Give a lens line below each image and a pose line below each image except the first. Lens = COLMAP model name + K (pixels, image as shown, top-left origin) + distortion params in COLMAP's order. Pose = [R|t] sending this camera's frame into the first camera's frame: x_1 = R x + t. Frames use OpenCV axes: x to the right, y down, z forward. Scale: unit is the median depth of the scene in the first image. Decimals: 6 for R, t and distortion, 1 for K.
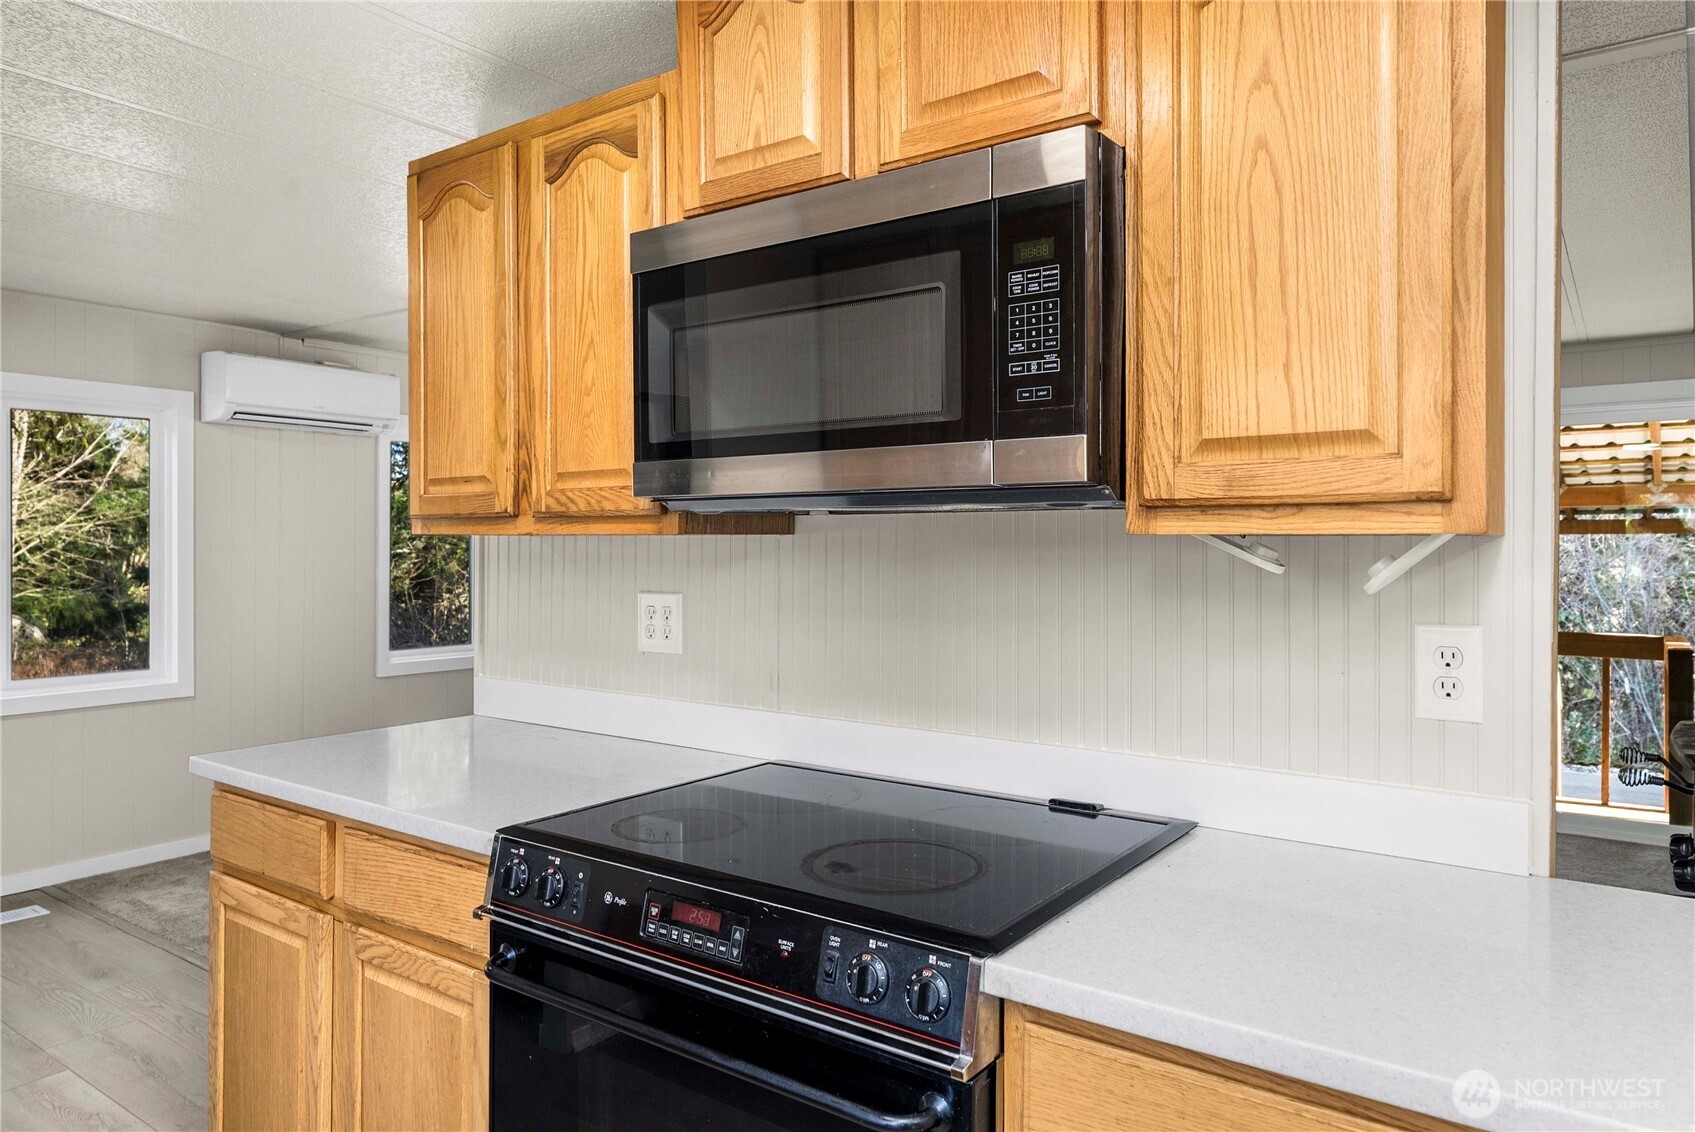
lens RADIAL K [[1091.4, 0, 847.6], [0, 1091.4, 538.9], [0, 0, 1]] dist [-0.000993, -0.000141]
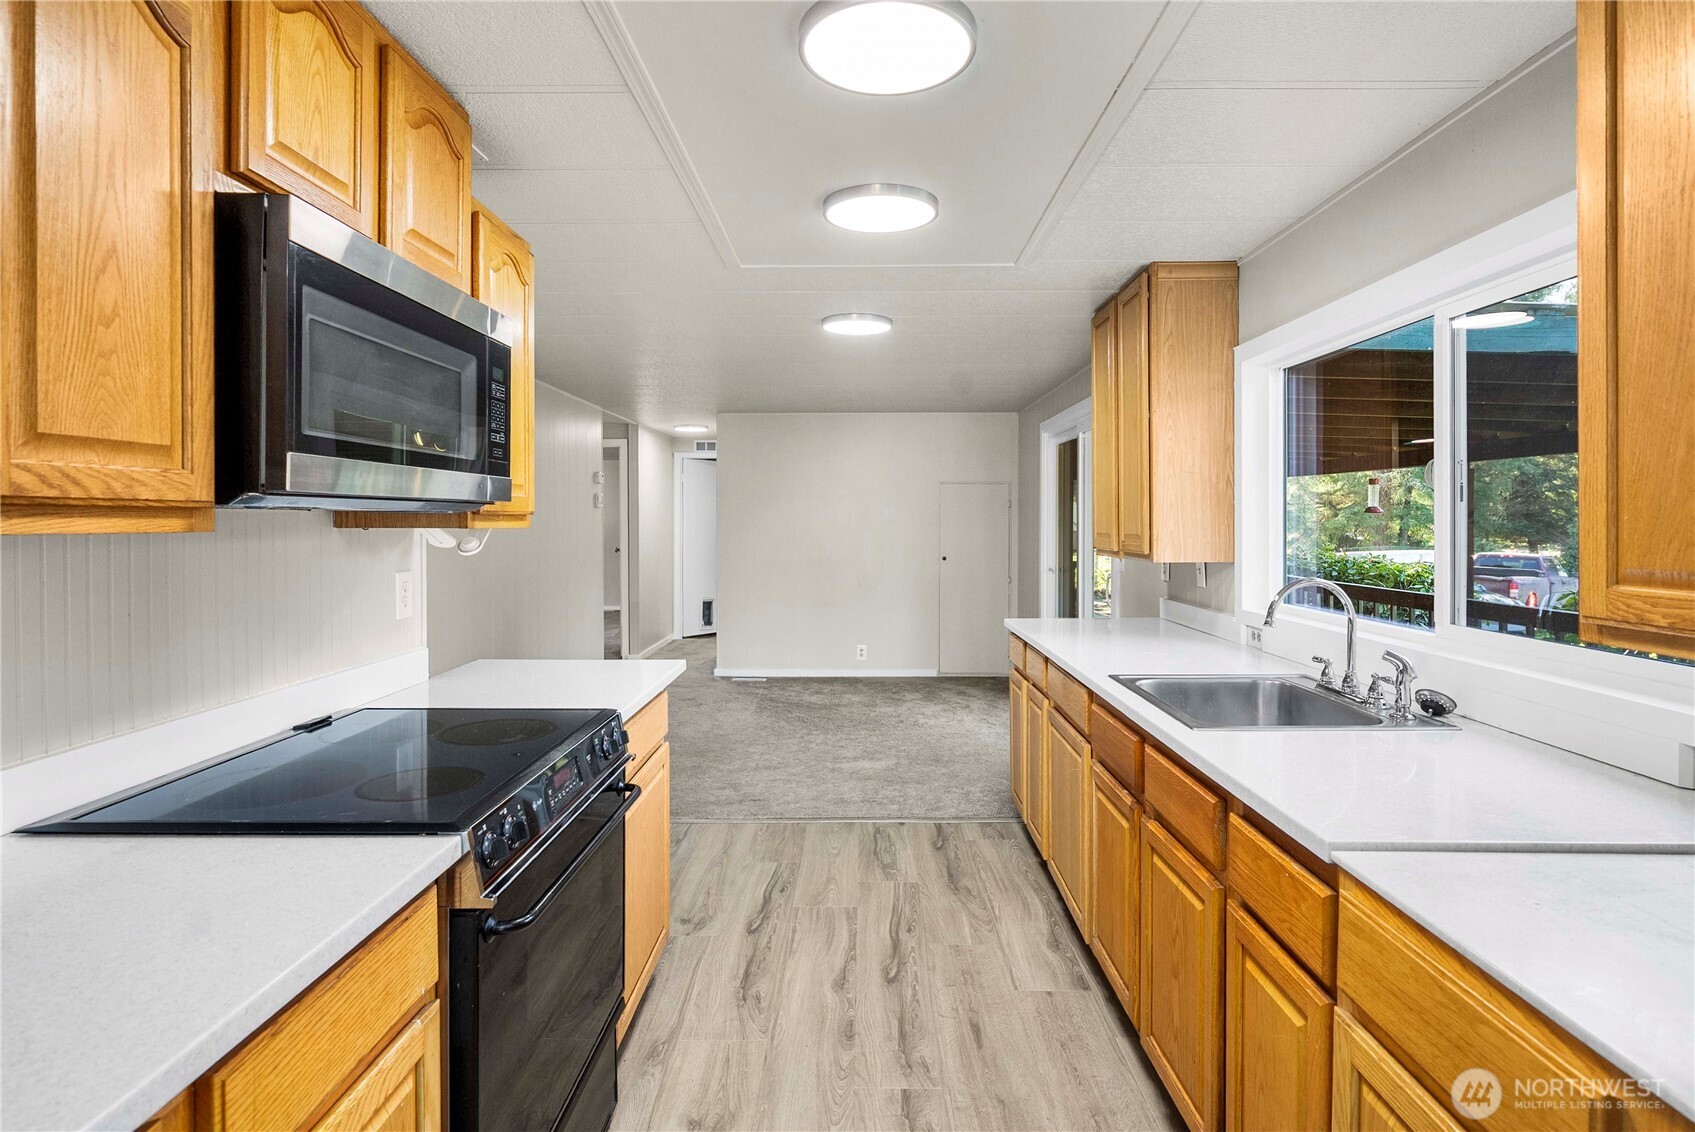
lens RADIAL K [[849.3, 0, 849.1], [0, 849.3, 518.9], [0, 0, 1]] dist [0.000224, 0.000019]
pose [[-0.573999, 0.000187, 0.818856, -0.935096], [-0.001177, 0.999999, -0.001053, -0.013185], [-0.818855, -0.001568, -0.573998, 0.933532]]
